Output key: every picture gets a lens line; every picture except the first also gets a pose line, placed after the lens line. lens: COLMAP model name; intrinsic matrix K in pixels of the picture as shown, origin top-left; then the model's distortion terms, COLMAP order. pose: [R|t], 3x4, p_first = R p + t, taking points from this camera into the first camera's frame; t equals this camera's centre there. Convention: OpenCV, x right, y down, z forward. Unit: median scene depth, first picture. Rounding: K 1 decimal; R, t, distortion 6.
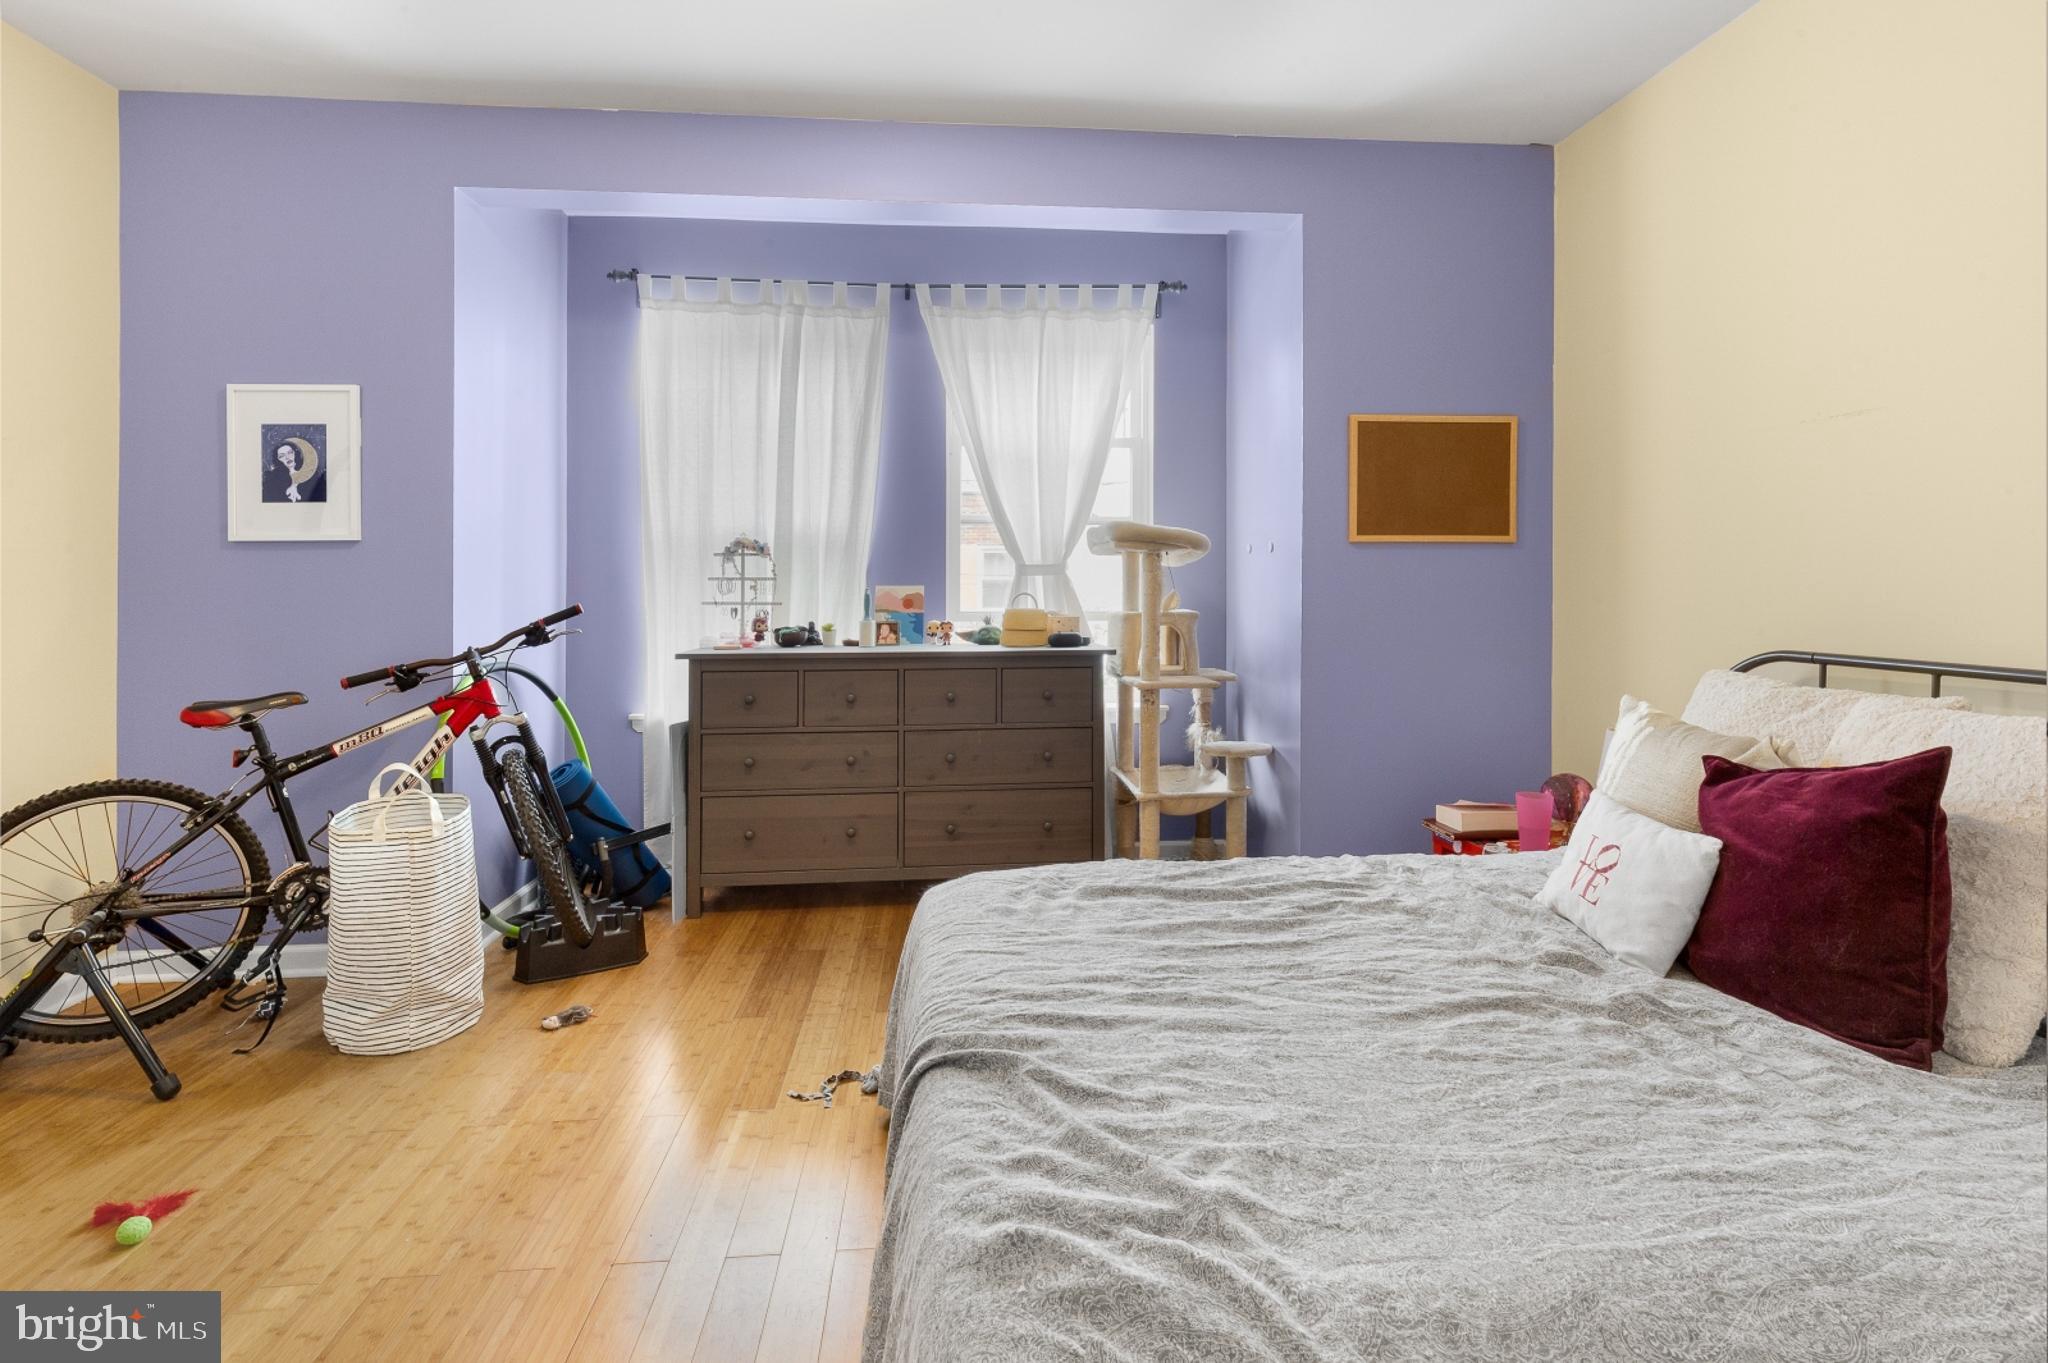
lens RADIAL K [[956.5, 0, 1017.8], [0, 956.5, 601.8], [0, 0, 1]] dist [-0.000070, 0.000123]
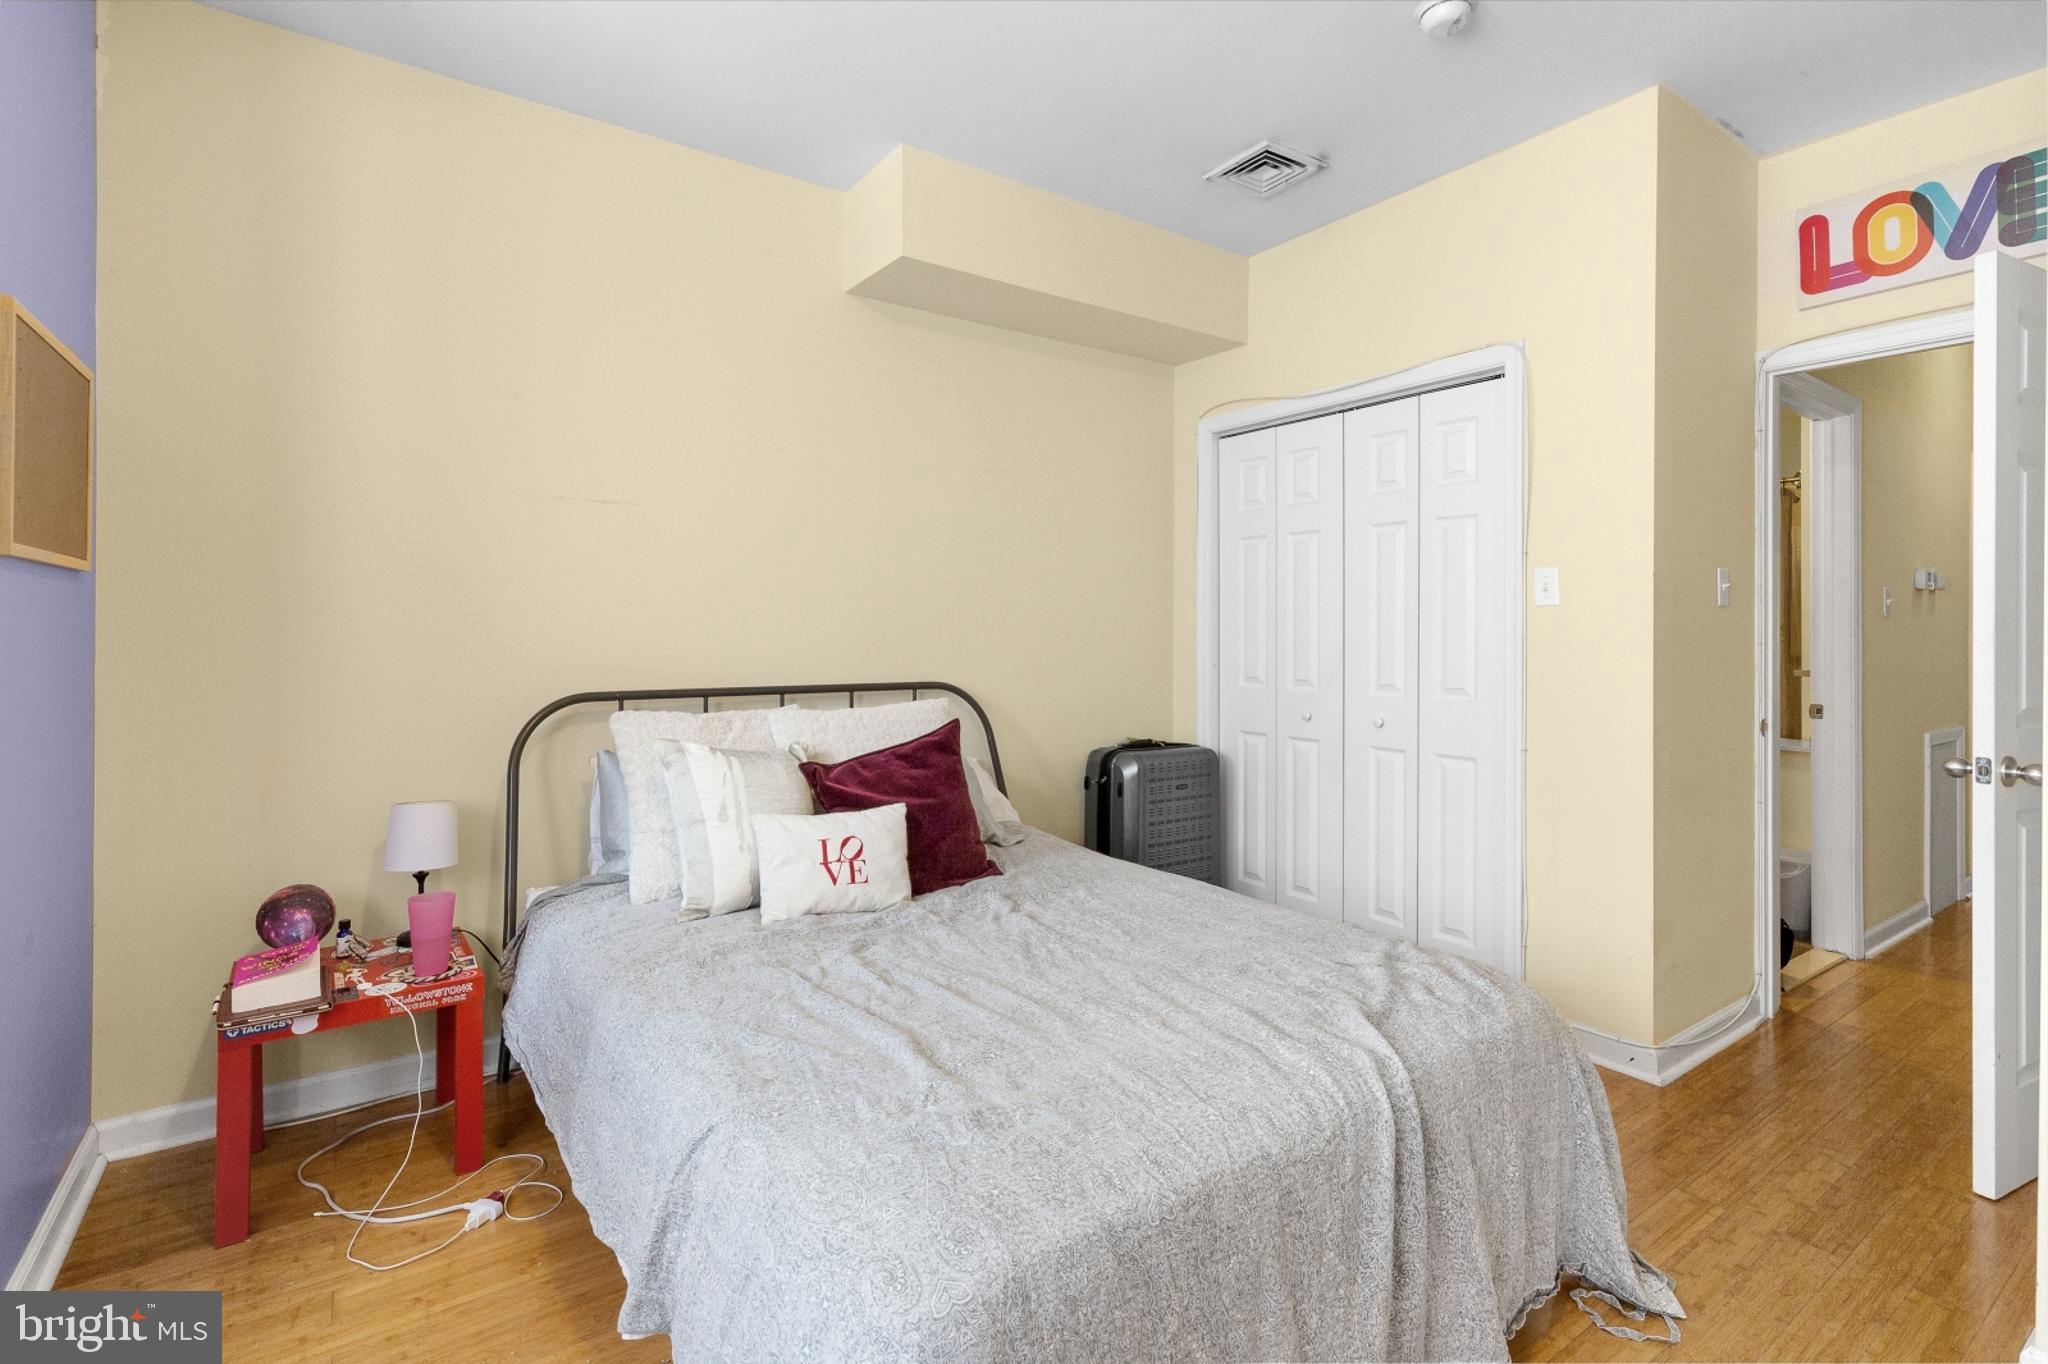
lens RADIAL K [[953.8, 0, 1017.6], [0, 953.8, 644.2], [0, 0, 1]] dist [0.000366, -0.000286]
pose [[-0.496661, -0.009492, 0.867893, -0.338827], [0.017955, 0.999614, 0.021207, -0.016826], [-0.867759, 0.026115, -0.496299, 0.794992]]
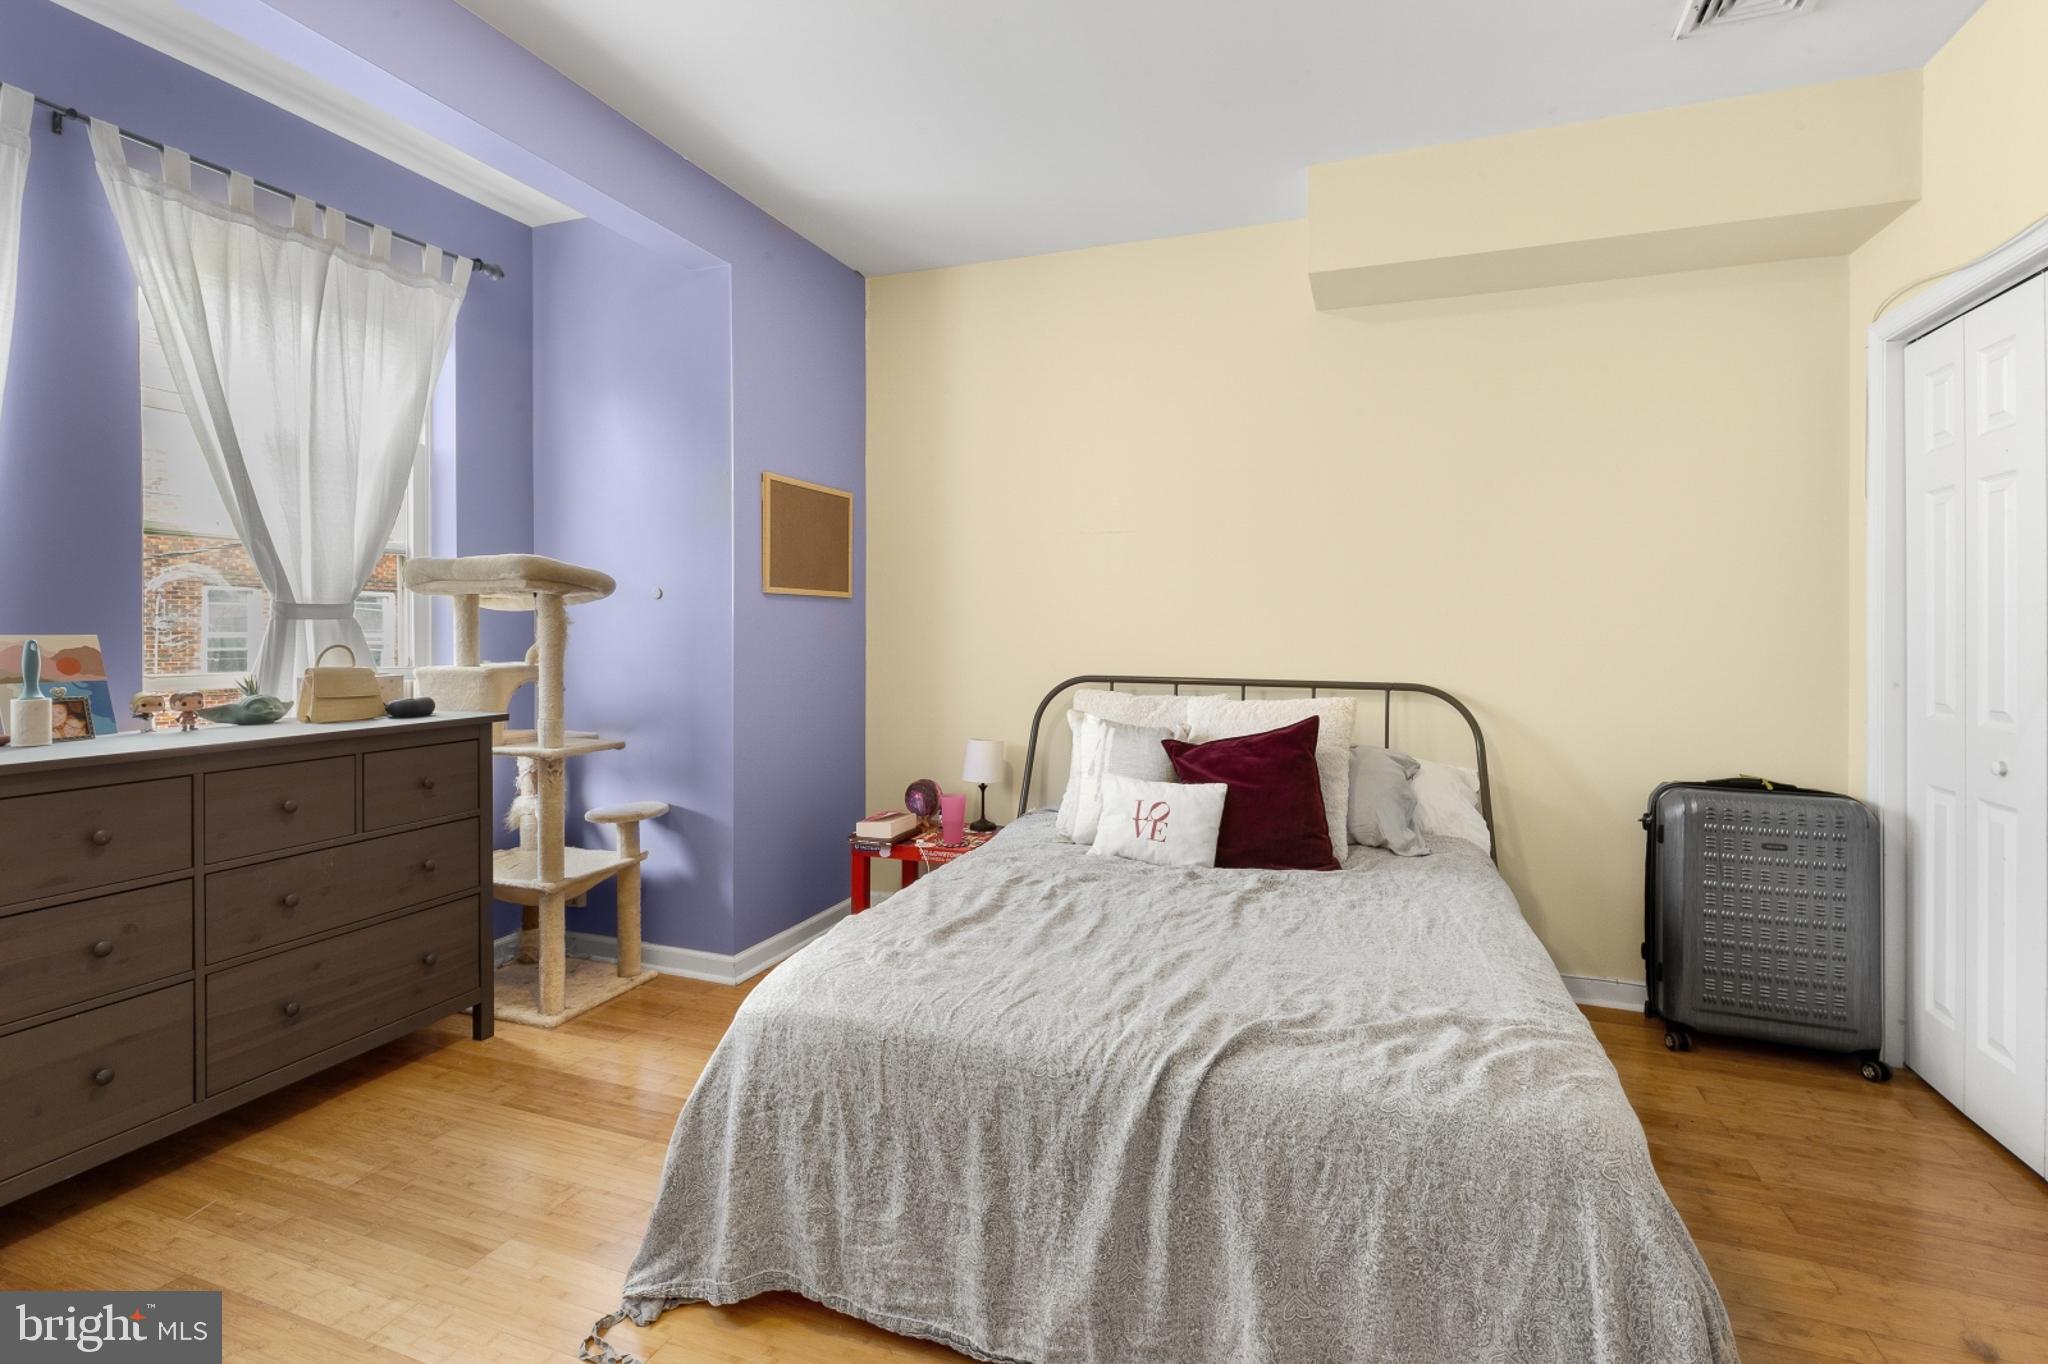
lens RADIAL K [[960.4, 0, 1019.4], [0, 960.4, 648.2], [0, 0, 1]] dist [0.004926, 0.000871]
pose [[0.430584, -0.015874, 0.902411, -0.490184], [0.013419, 0.999847, 0.011185, -0.009519], [-0.902451, 0.007293, 0.430731, 0.293481]]
